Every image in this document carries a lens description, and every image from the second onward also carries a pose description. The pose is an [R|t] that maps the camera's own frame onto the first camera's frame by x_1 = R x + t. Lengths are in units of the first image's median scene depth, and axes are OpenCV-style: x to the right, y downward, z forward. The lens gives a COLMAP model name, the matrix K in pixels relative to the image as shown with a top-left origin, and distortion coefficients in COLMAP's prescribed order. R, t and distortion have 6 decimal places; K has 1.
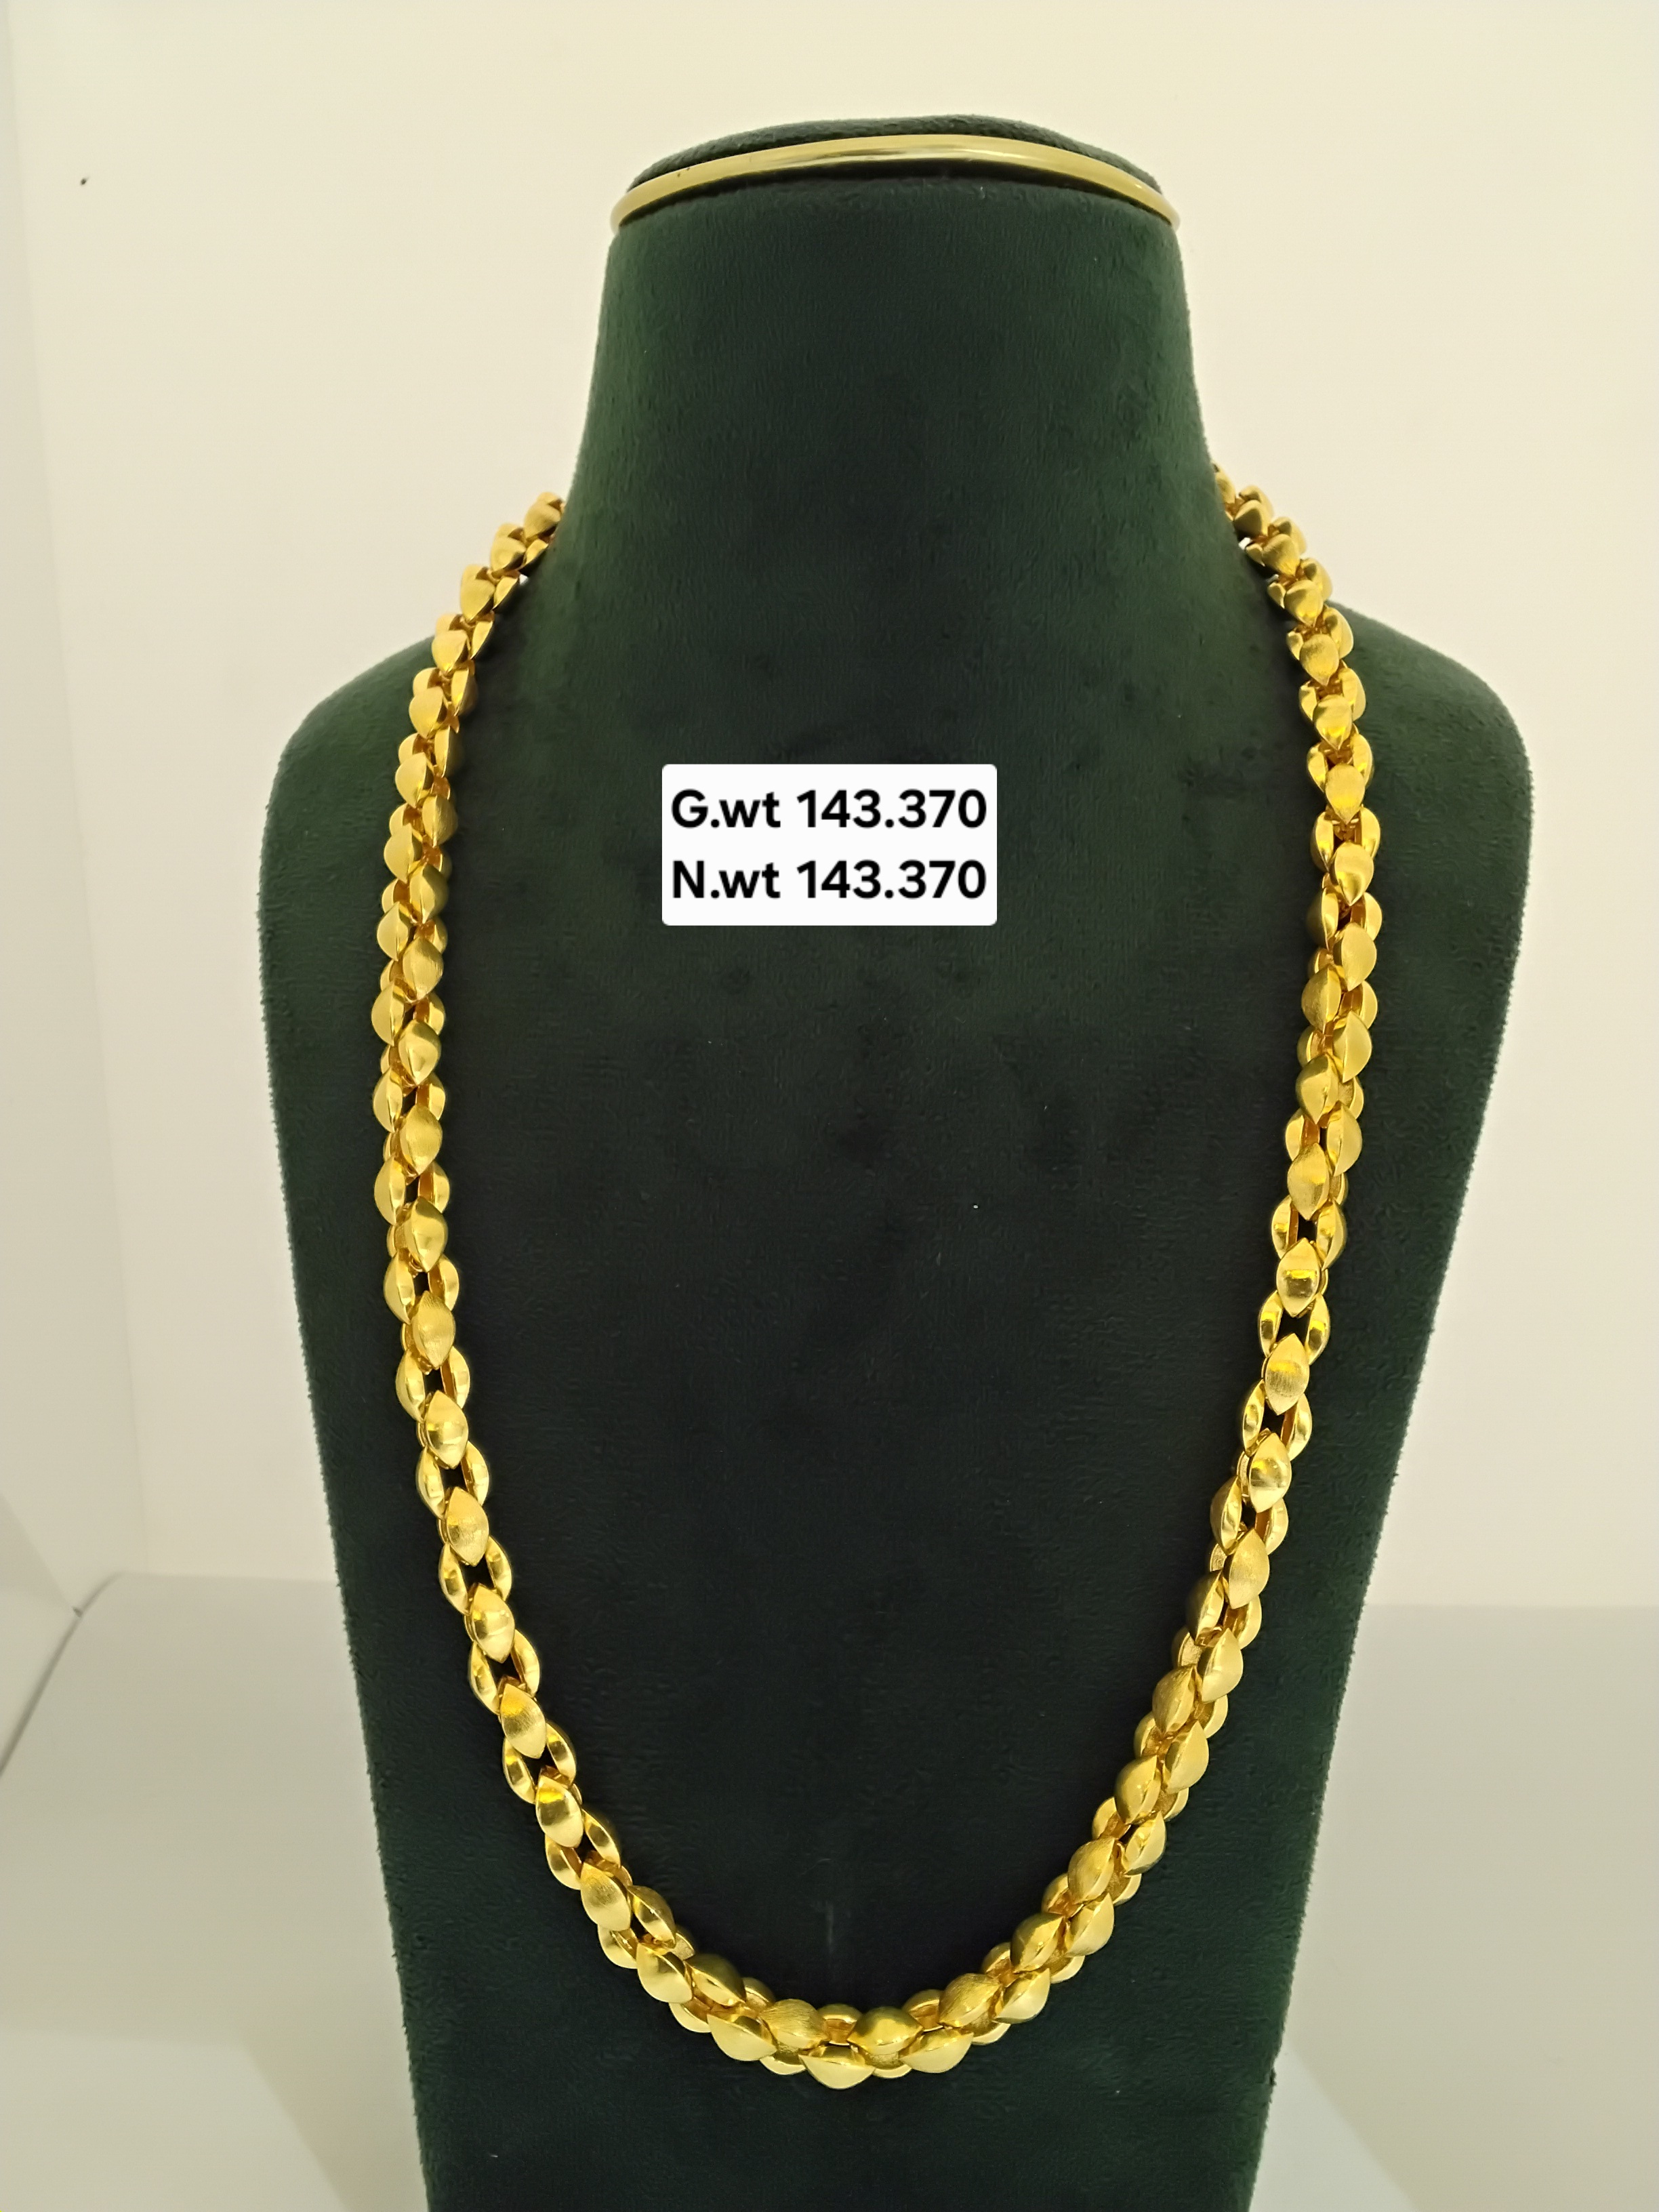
lens RADIAL K [[1750.5, 0, 830.7], [0, 1750.5, 1119.4], [0, 0, 1]] dist [0.109977, -0.185447]
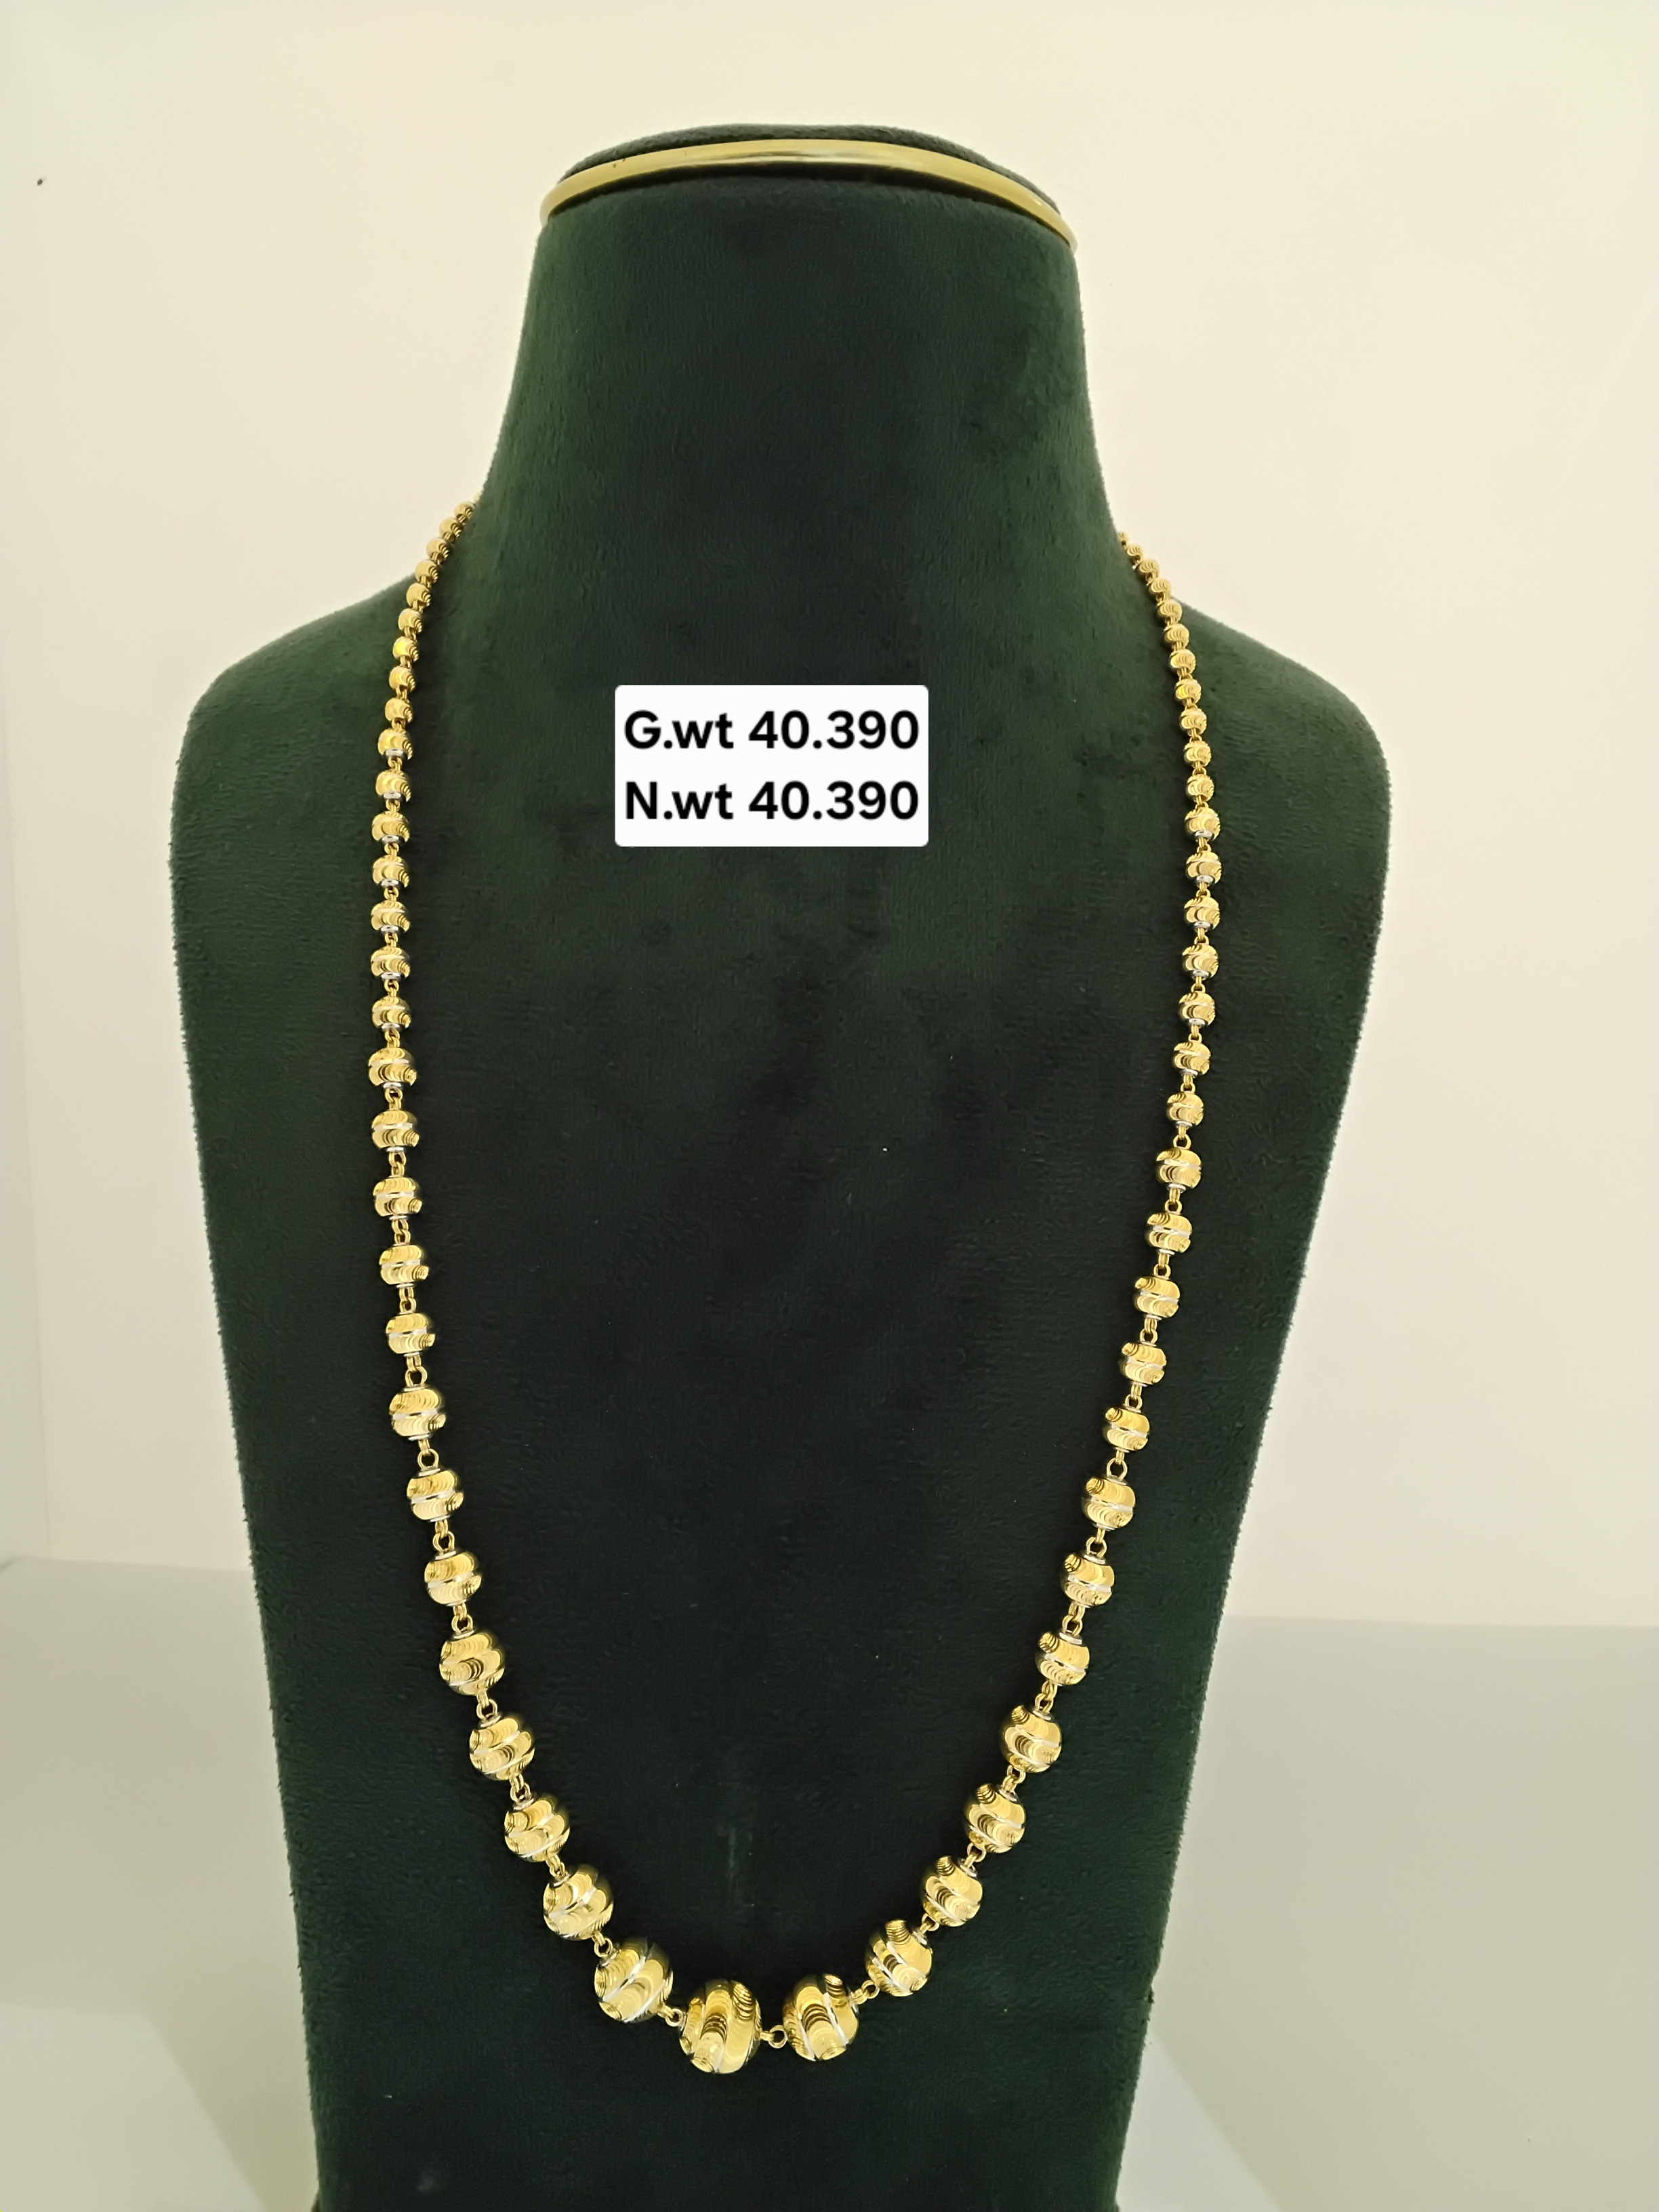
lens RADIAL K [[1750.5, 0, 830.7], [0, 1750.5, 1119.4], [0, 0, 1]] dist [0.109977, -0.185447]
pose [[0.995426, 0.018212, 0.093781, -0.045961], [-0.014845, 0.999224, -0.036475, 0.067593], [-0.094372, 0.034916, 0.994924, -0.037744]]
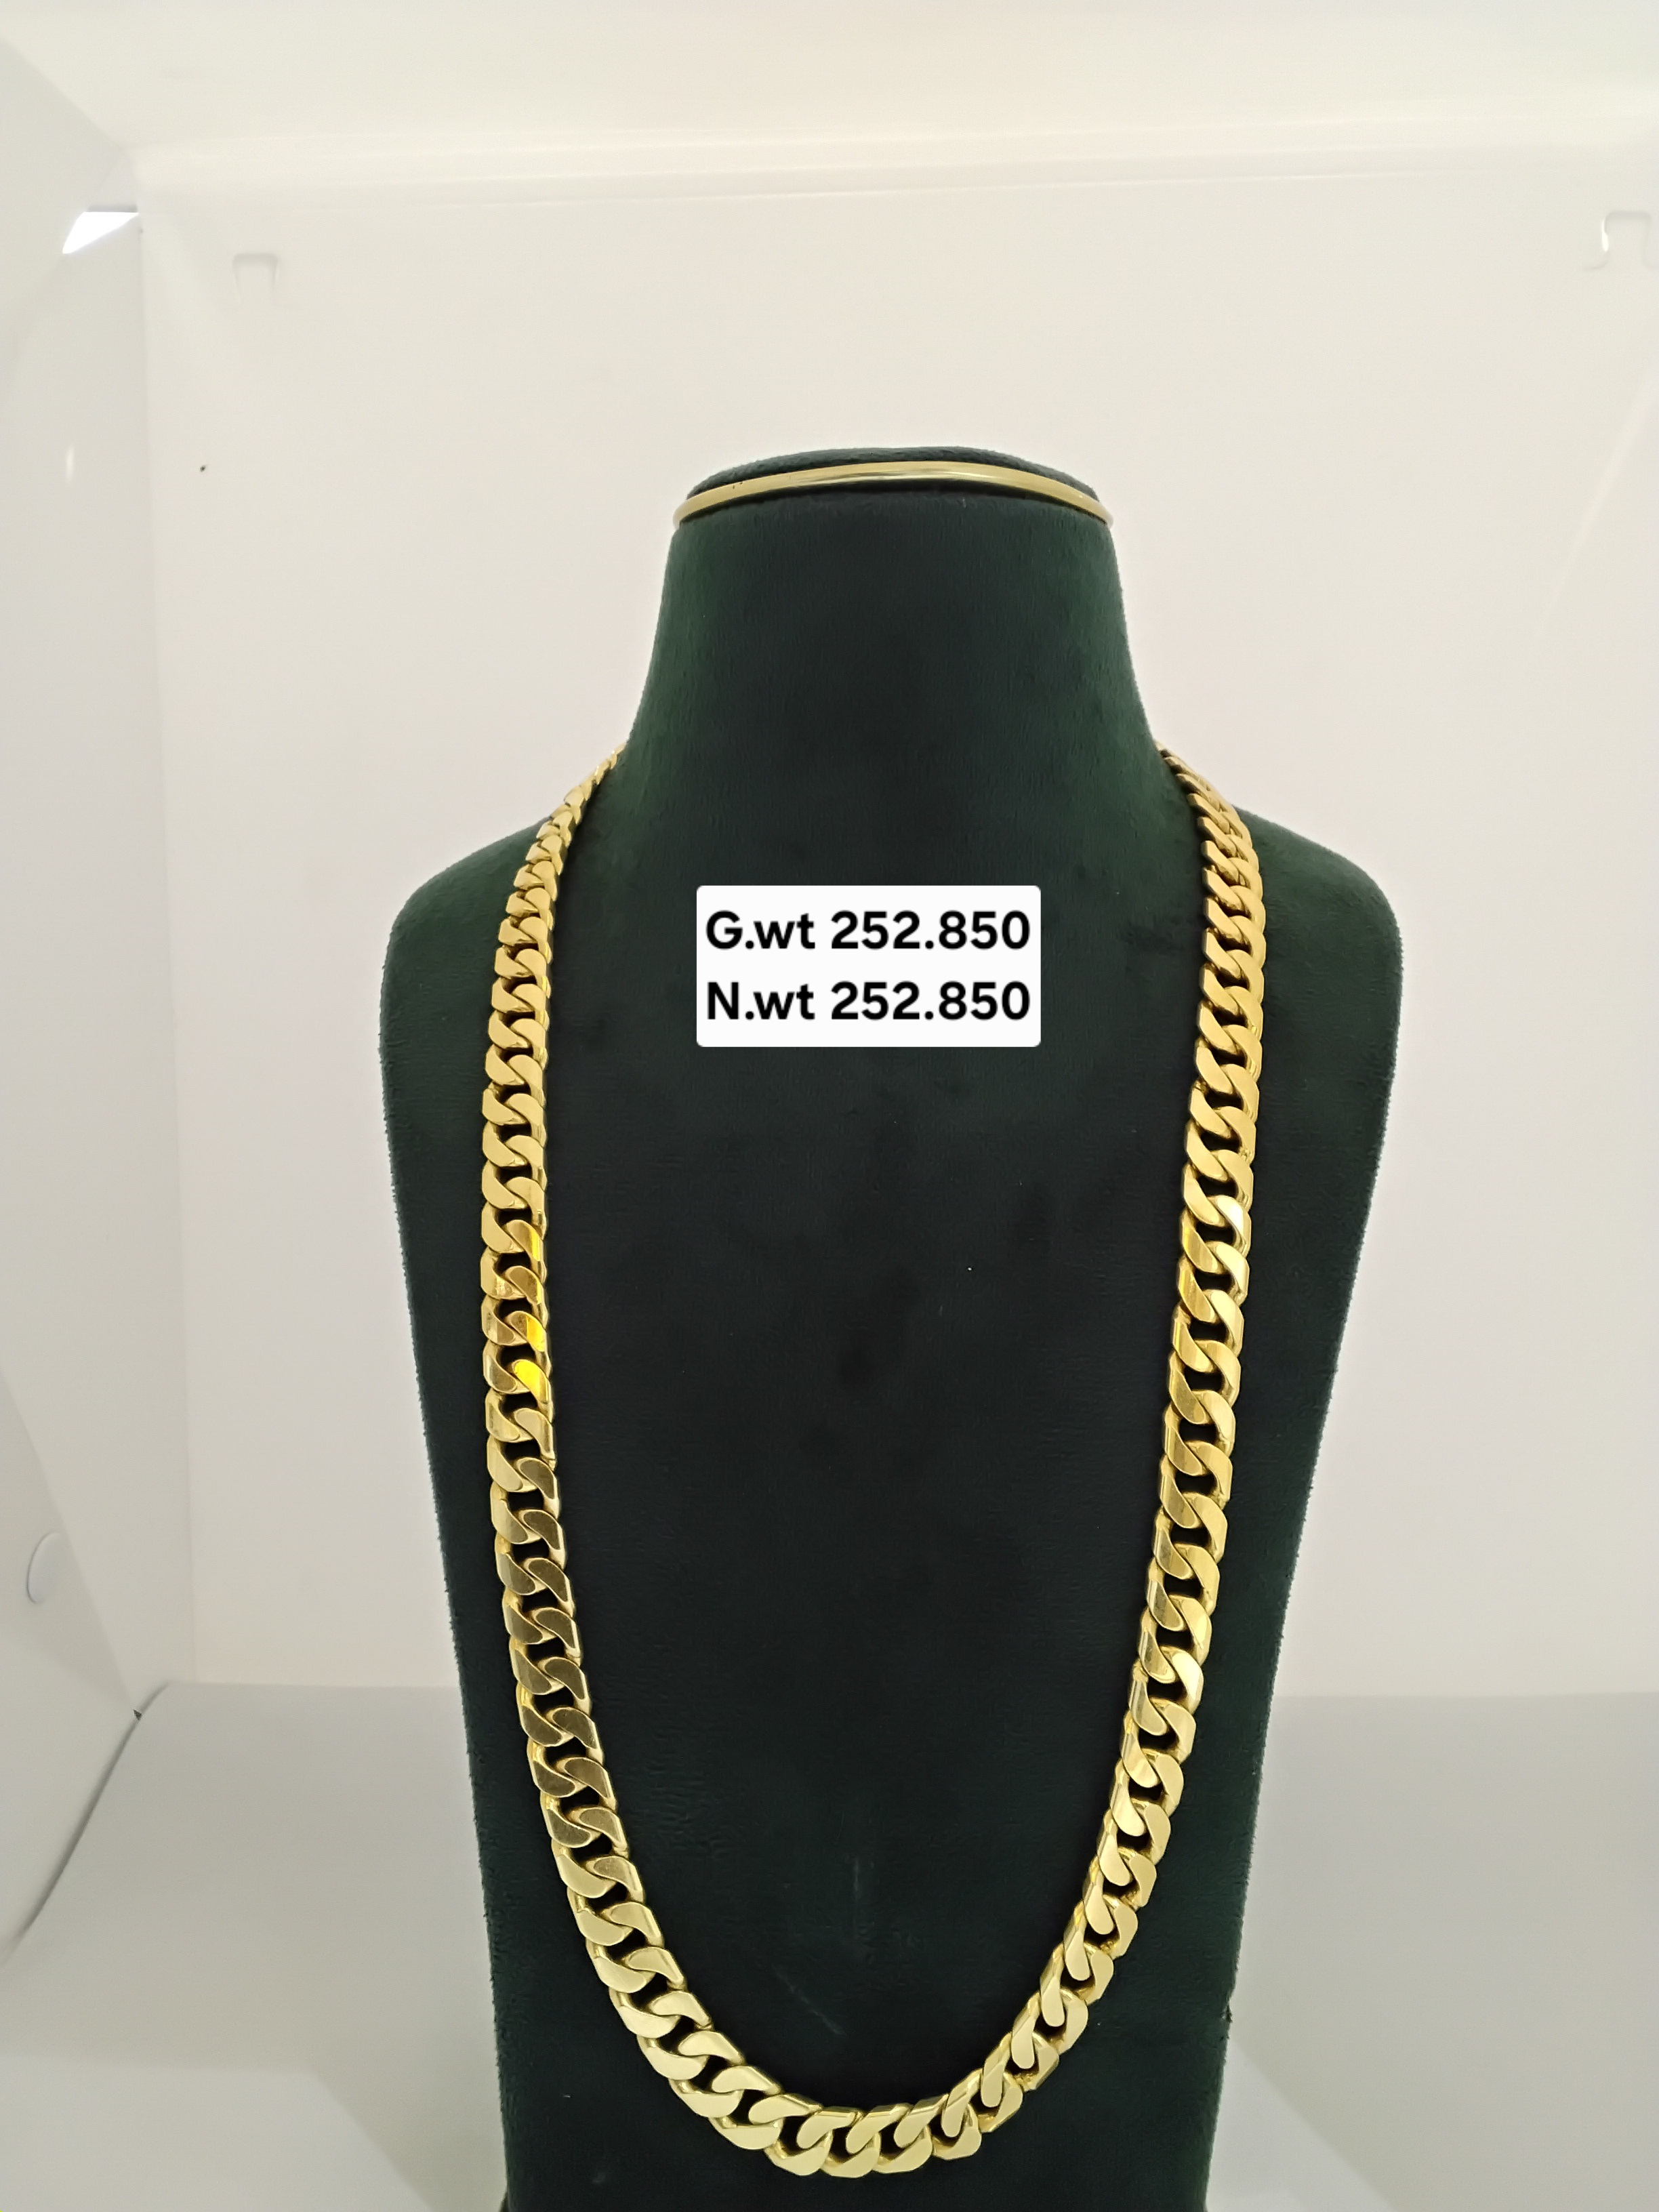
lens RADIAL K [[1734.9, 0, 836.9], [0, 1734.9, 1123.1], [0, 0, 1]] dist [0.114482, -0.192232]
pose [[0.999623, -0.001414, 0.027433, -0.043984], [0.004698, 0.992759, -0.120030, 0.090798], [-0.027065, 0.120113, 0.992391, -0.230408]]
